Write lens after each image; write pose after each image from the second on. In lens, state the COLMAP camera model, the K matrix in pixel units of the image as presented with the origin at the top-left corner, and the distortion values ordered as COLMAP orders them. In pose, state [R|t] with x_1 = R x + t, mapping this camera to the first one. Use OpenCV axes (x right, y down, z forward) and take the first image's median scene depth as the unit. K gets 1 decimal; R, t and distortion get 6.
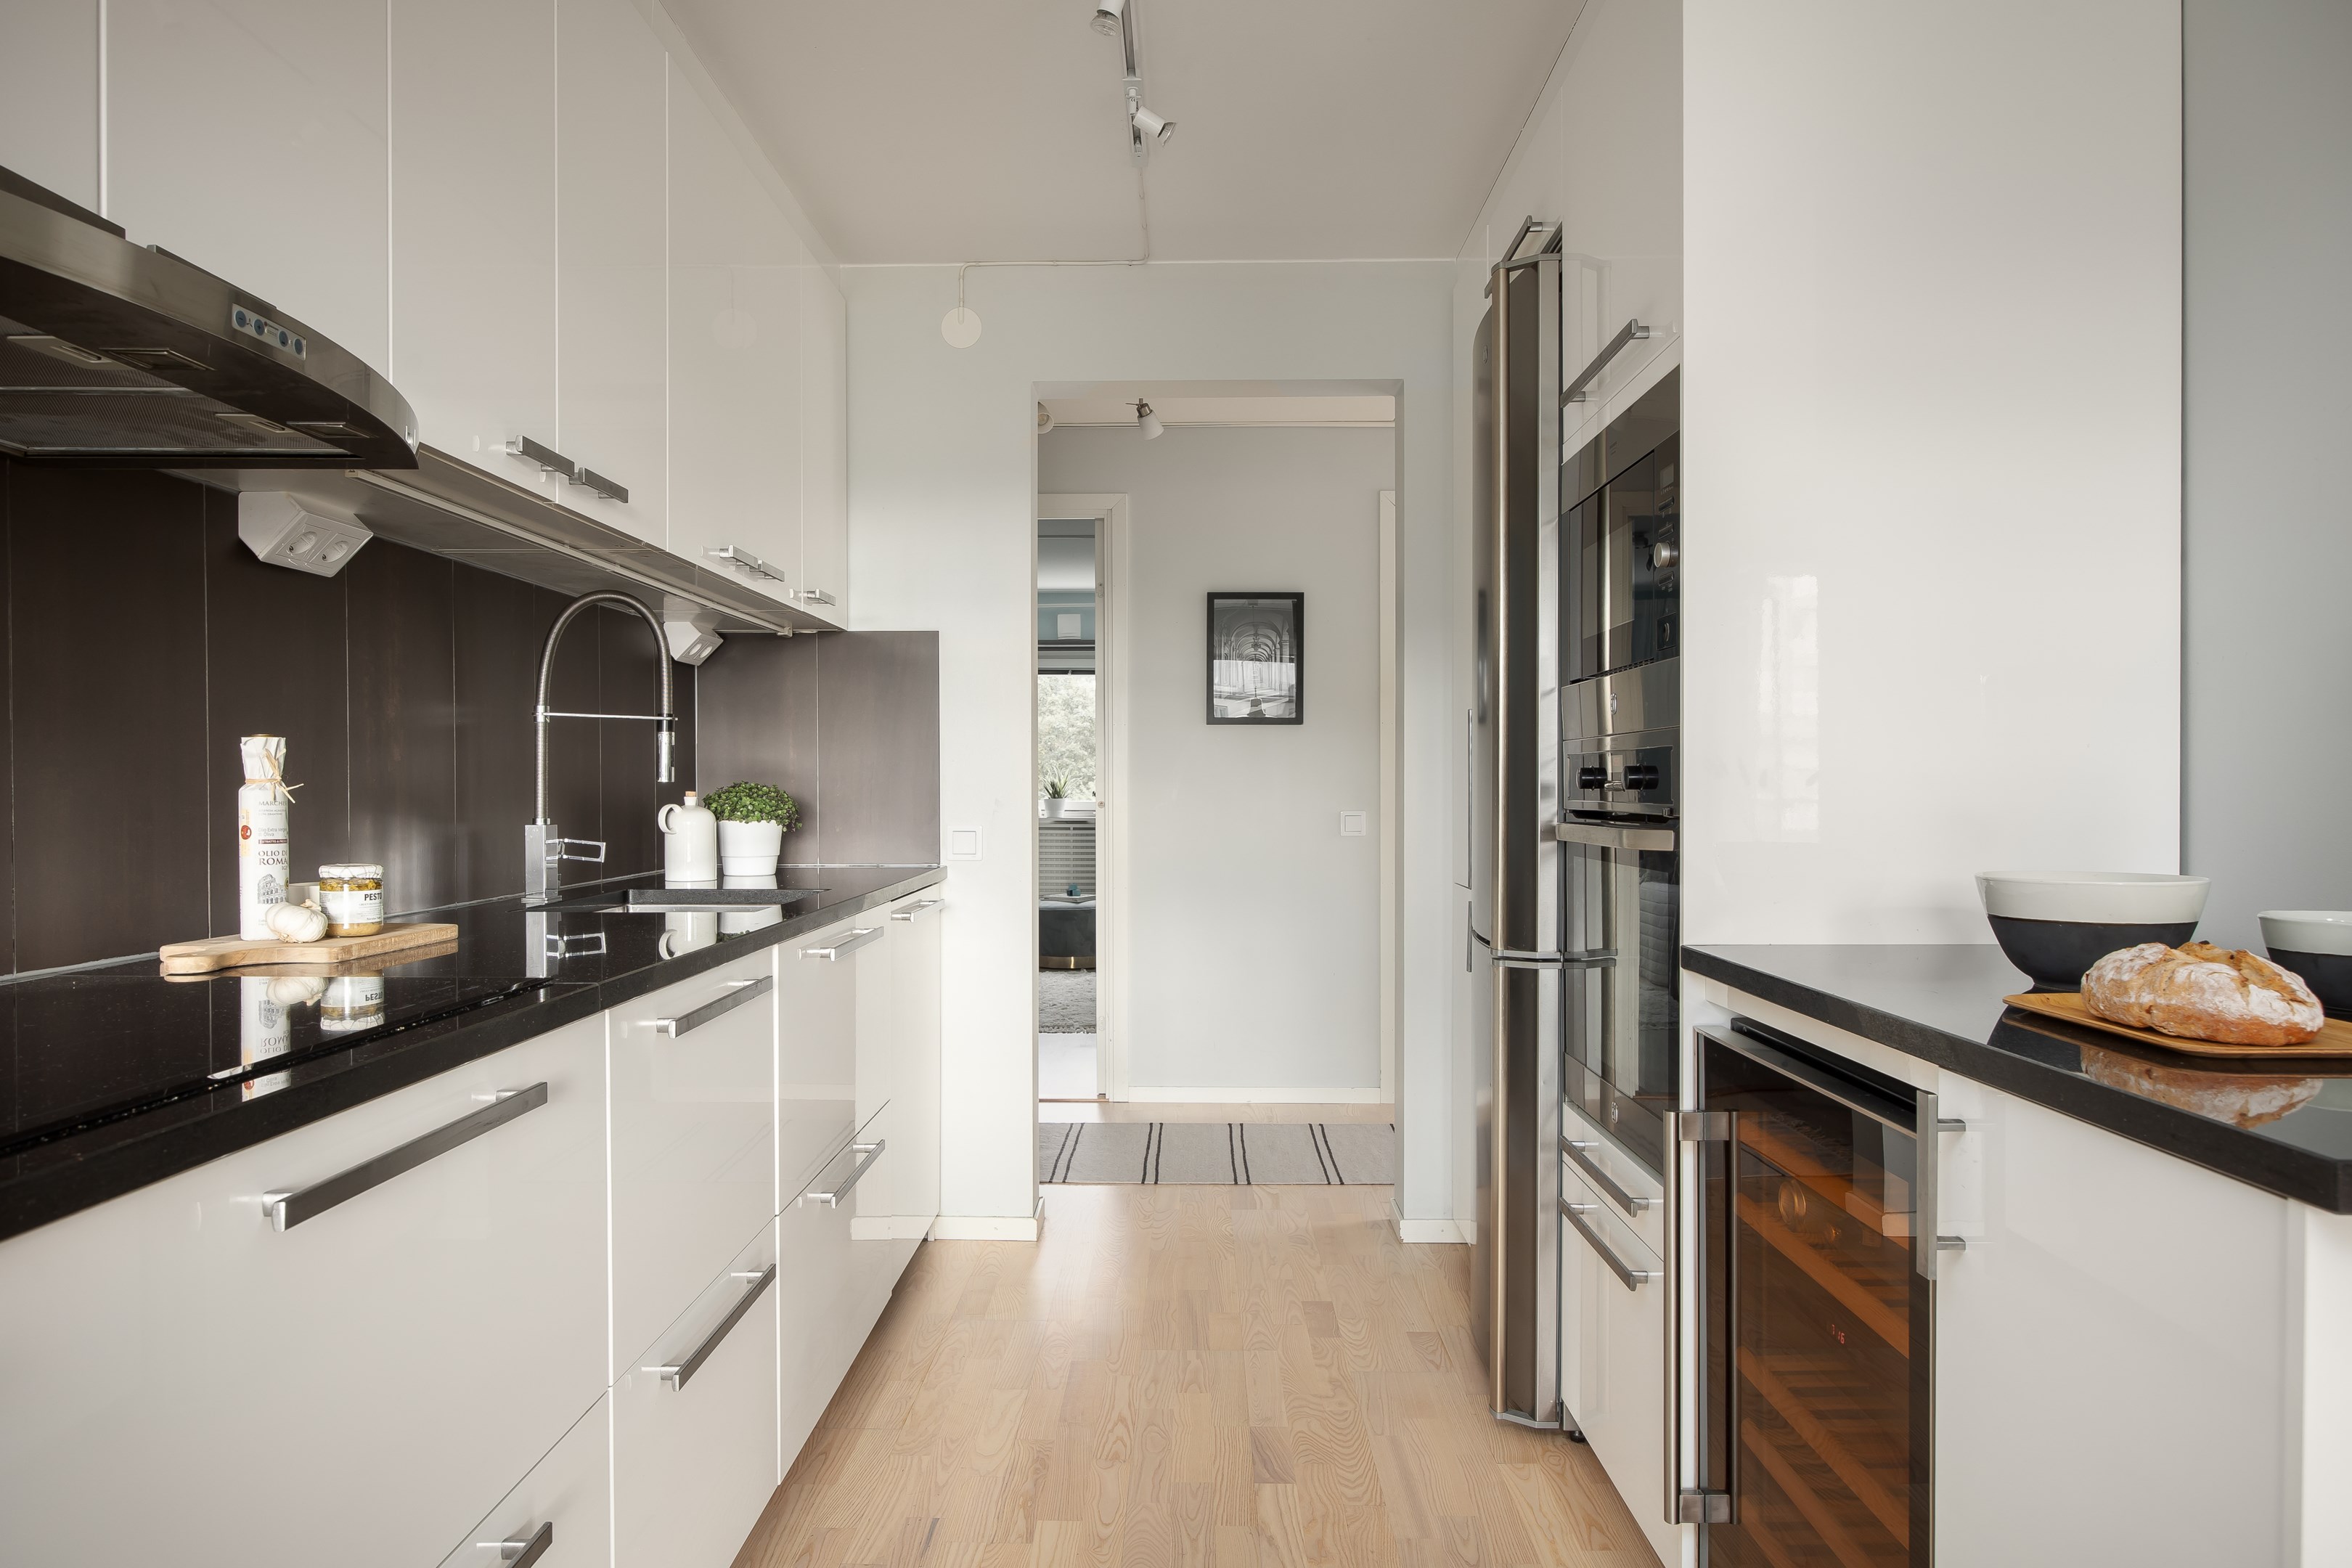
lens RADIAL K [[1447.2, 0, 1174.4], [0, 1447.2, 810.7], [0, 0, 1]] dist [-0.001572, 0.000403]
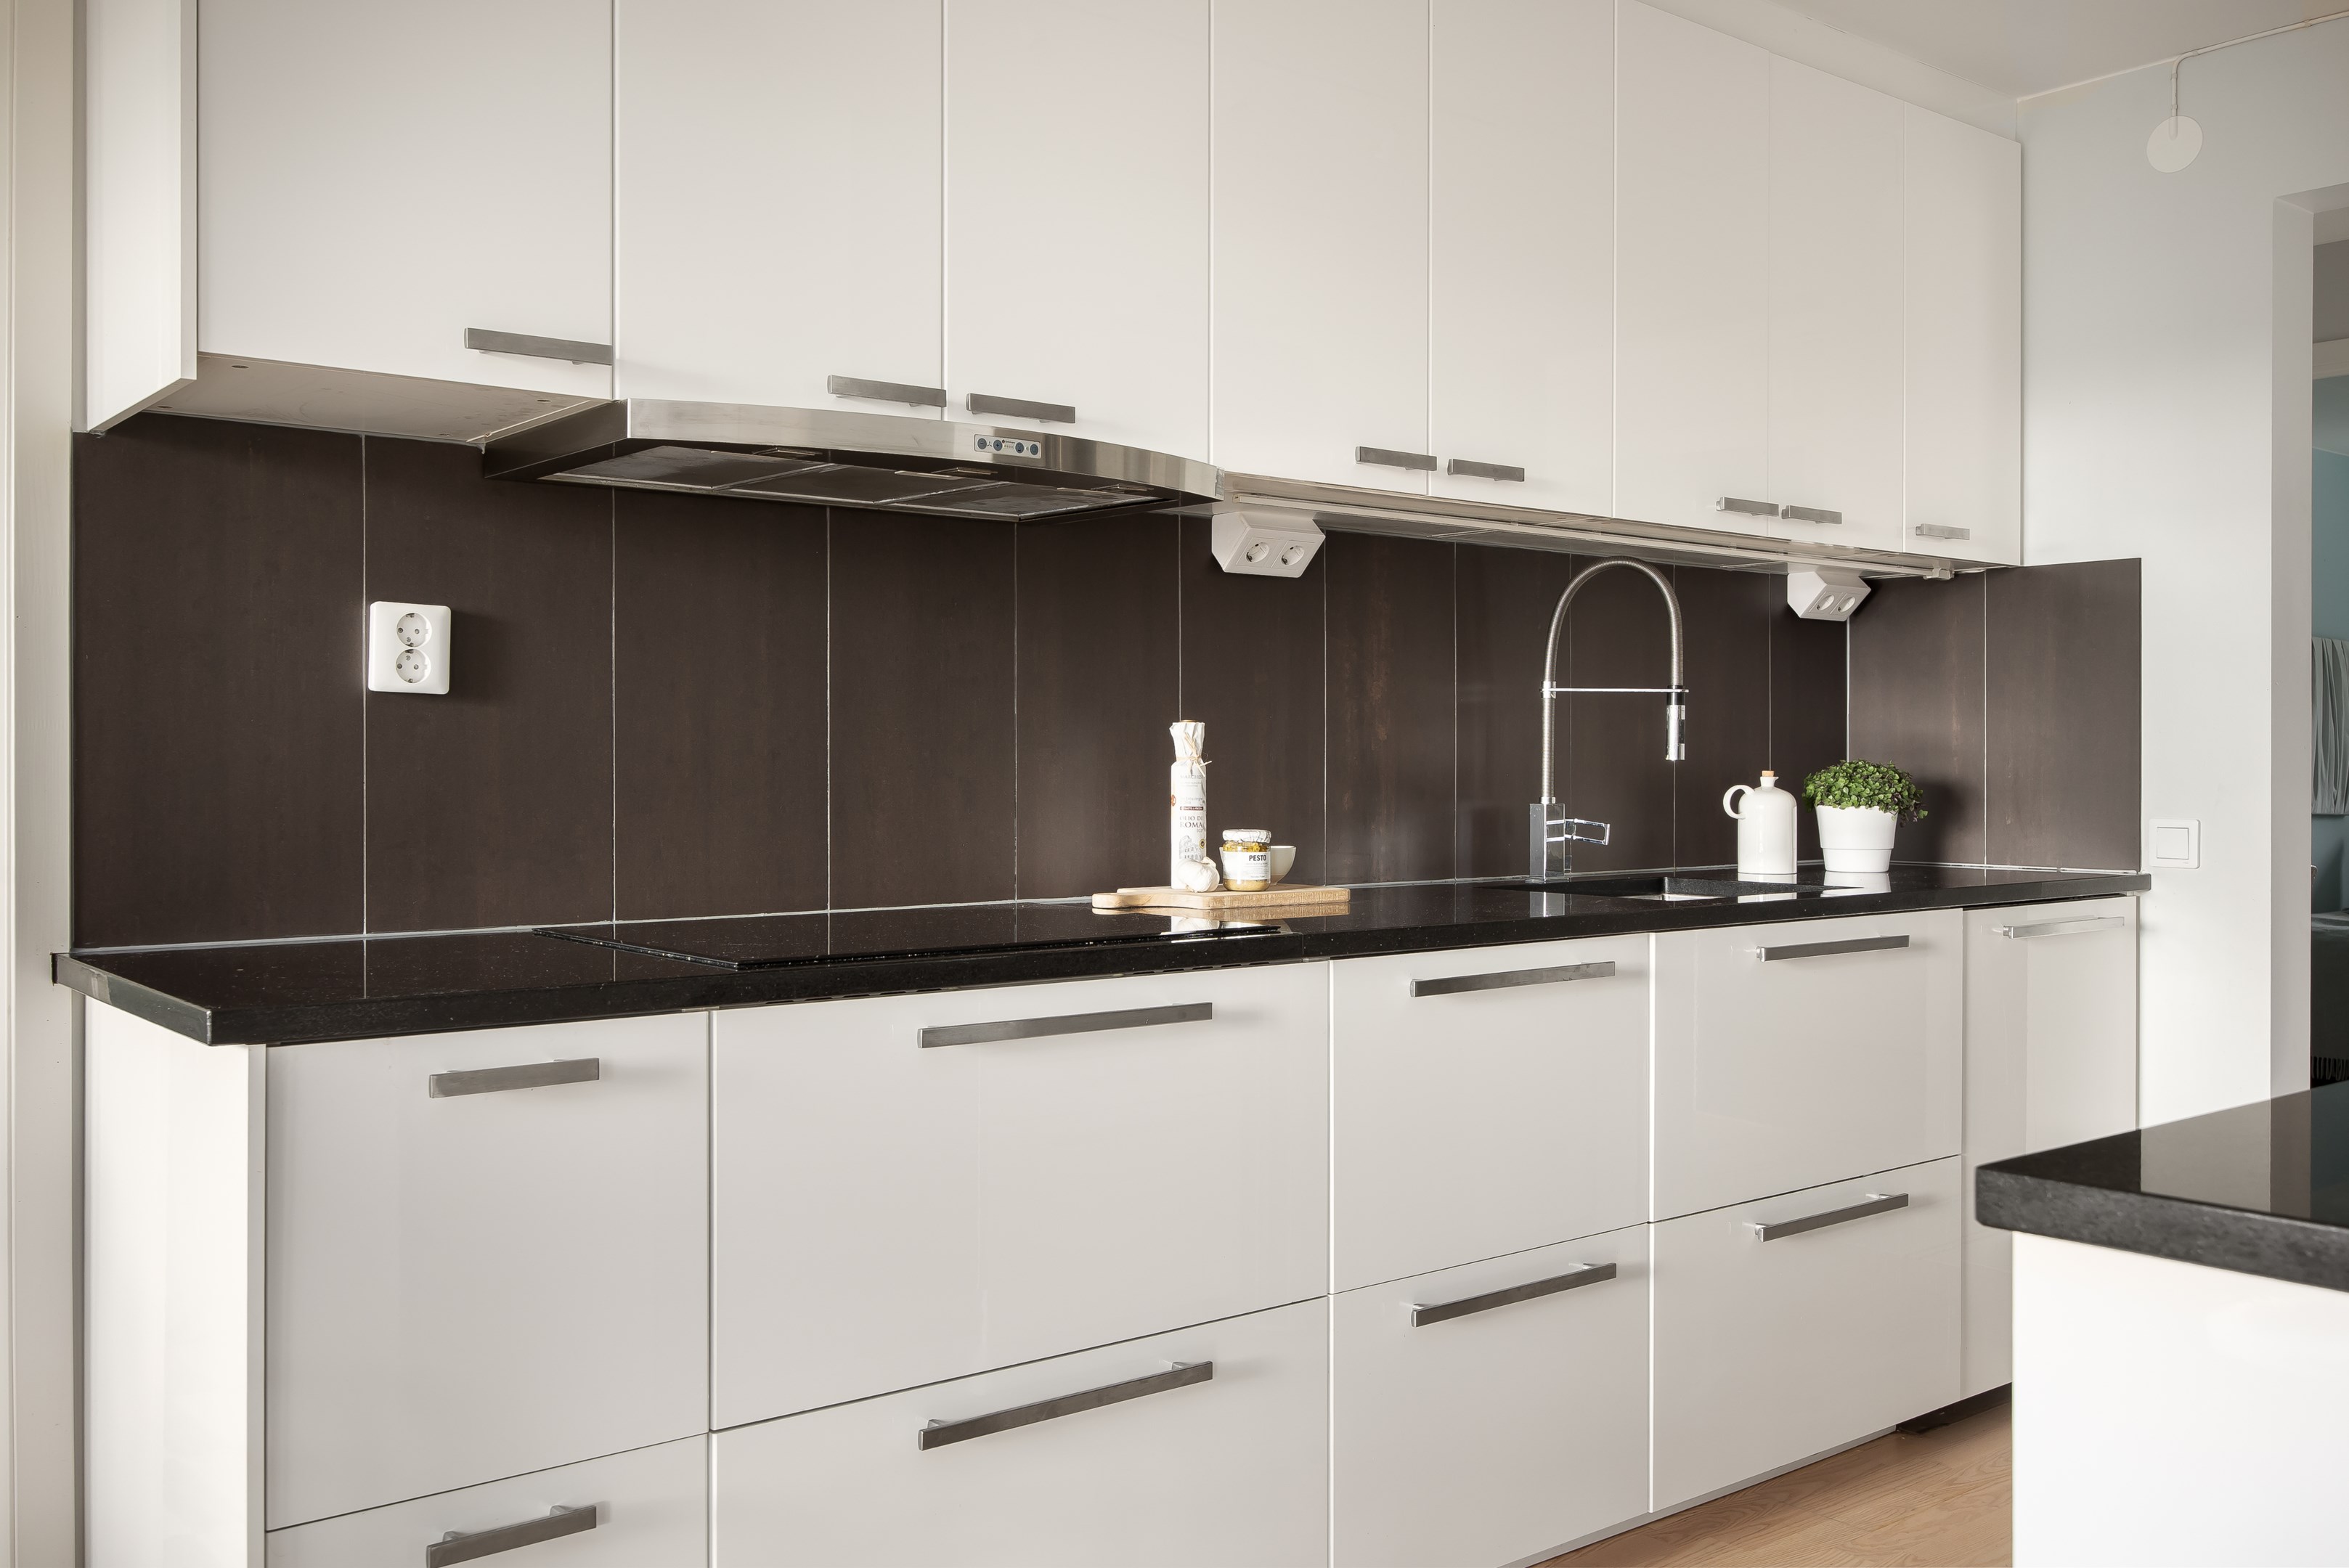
lens RADIAL K [[2022.6, 0, 1174.5], [0, 2022.6, 784.0], [0, 0, 1]] dist [0.005672, 0.000834]
pose [[0.645354, 0.012756, -0.763777, 0.441168], [-0.017823, 0.999840, 0.001638, -0.001098], [0.763676, 0.012556, 0.645478, -0.070461]]
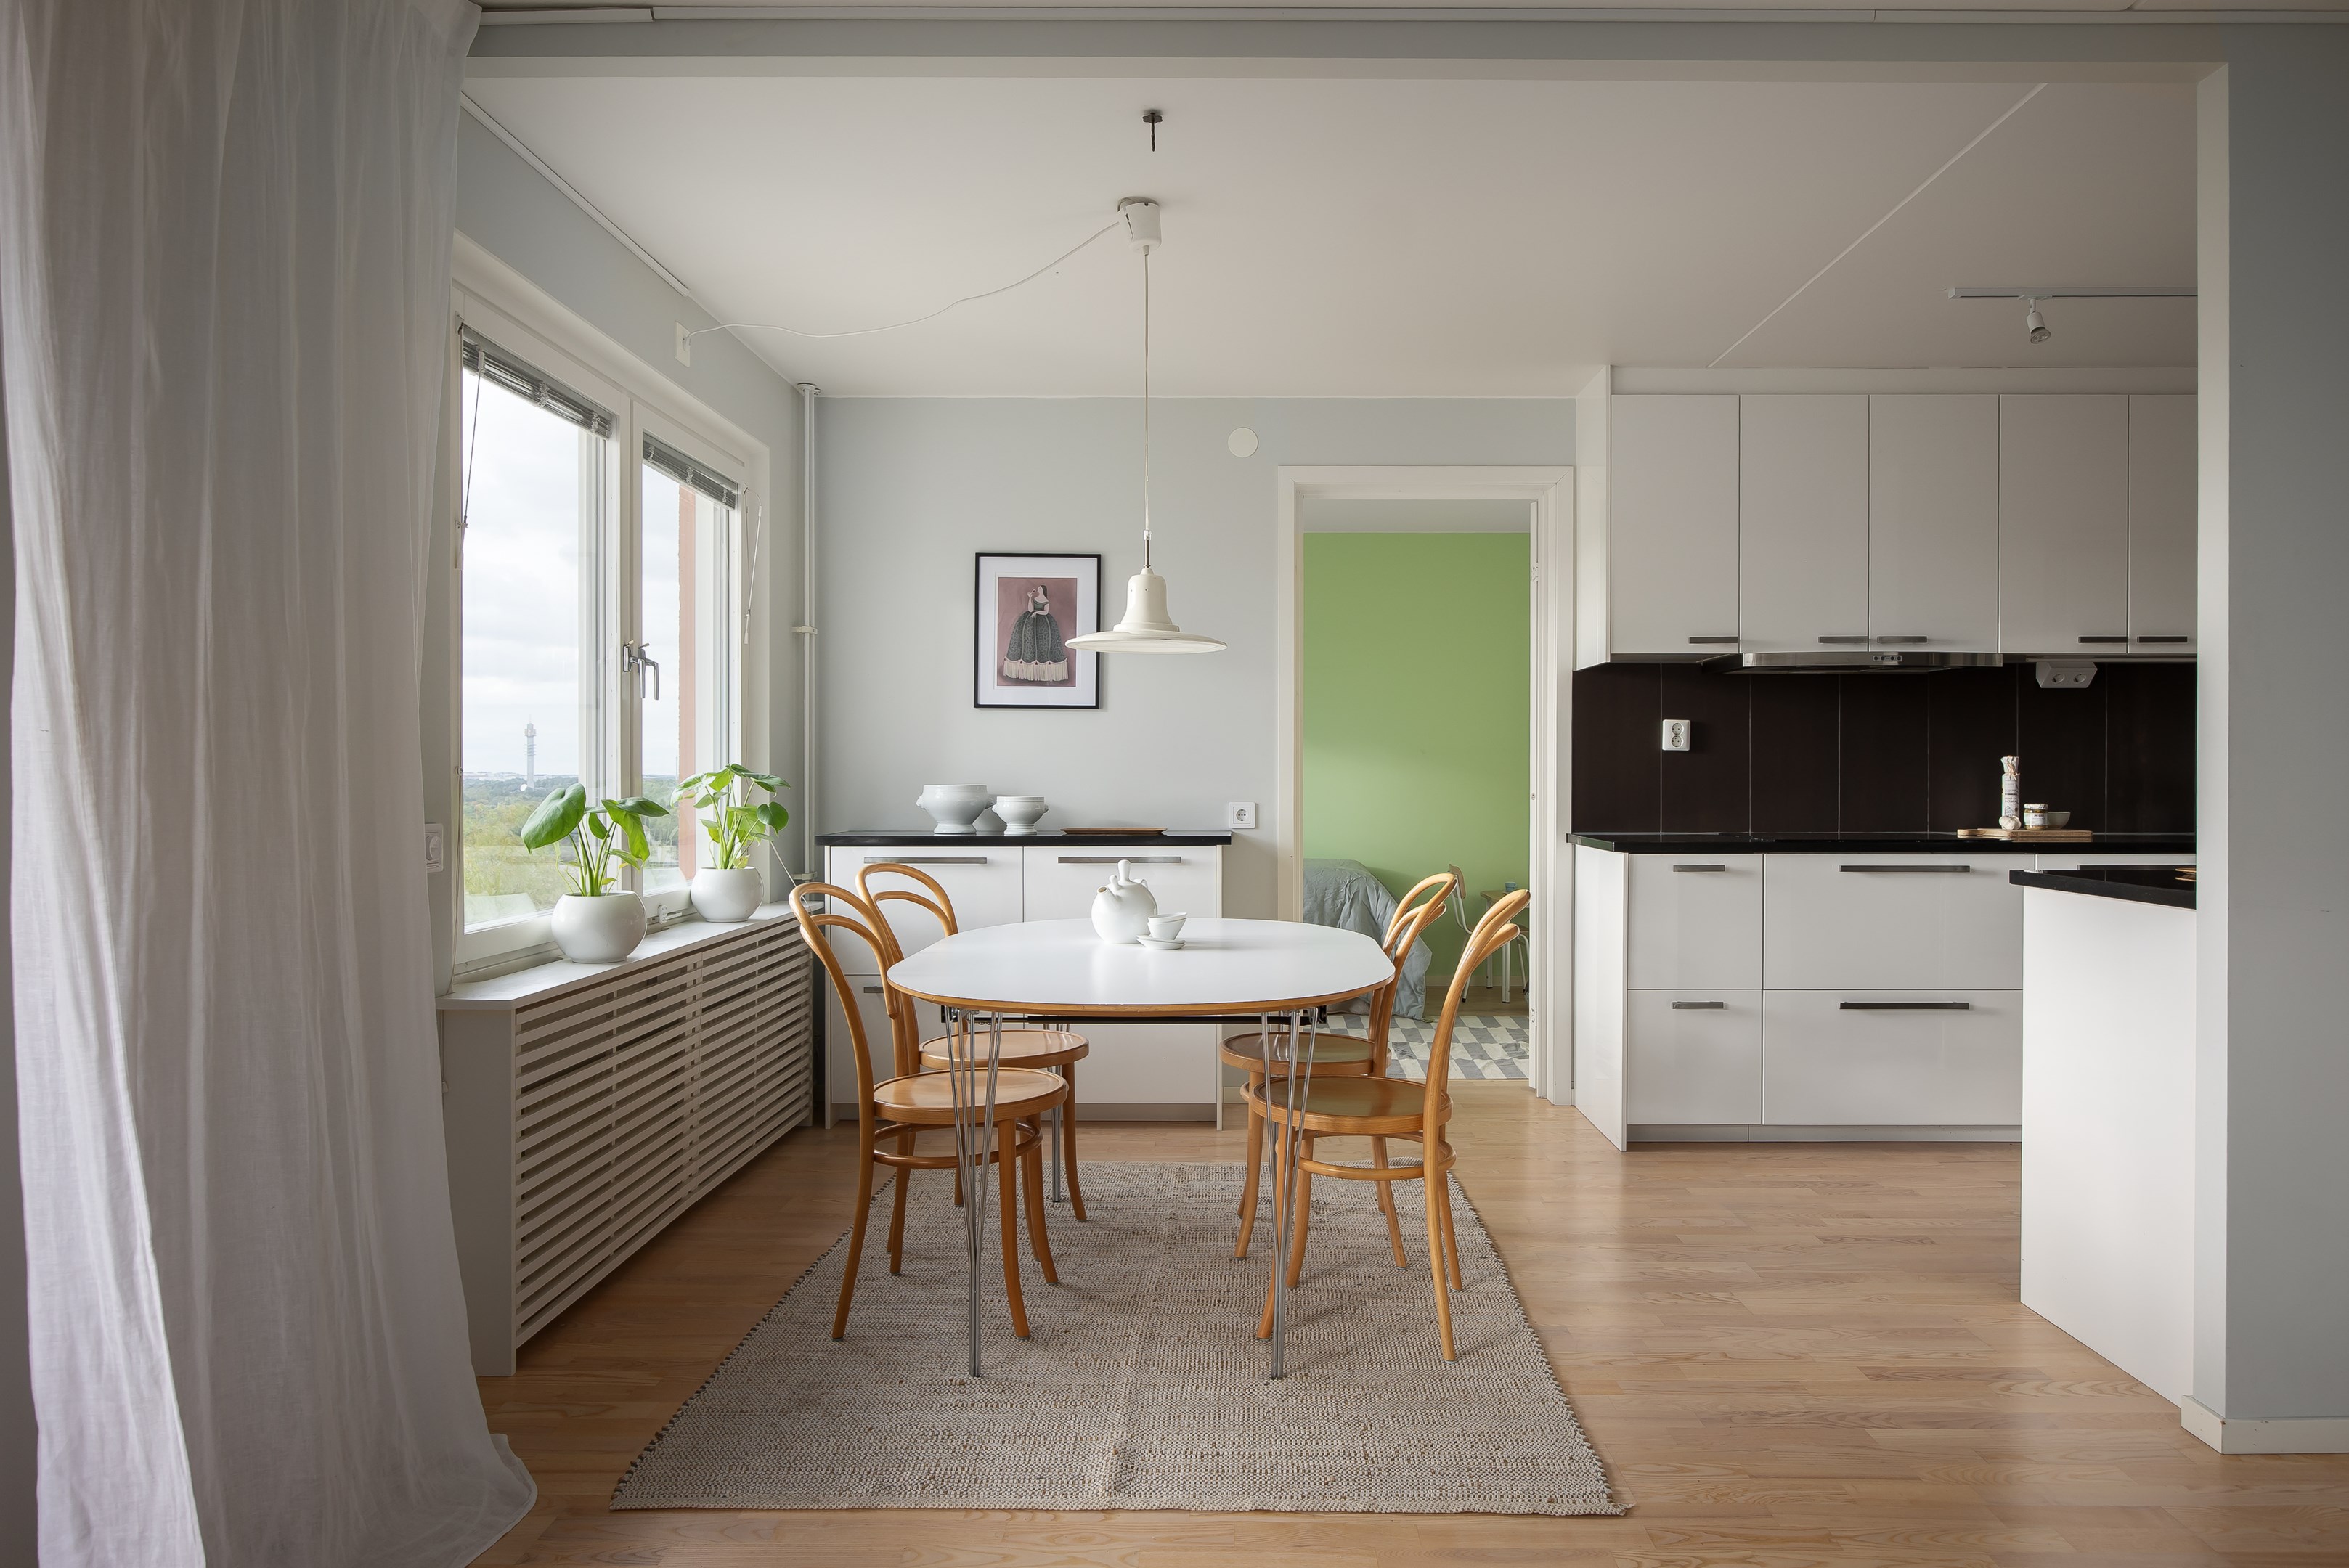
lens RADIAL K [[1509.0, 0, 1174.5], [0, 1509.0, 784.0], [0, 0, 1]] dist [-0.020605, 0.000440]
pose [[-0.014087, 0.012943, -0.999817, 1.522809], [-0.018096, 0.999749, 0.013197, -0.004855], [0.999737, 0.018278, -0.013849, -0.379852]]
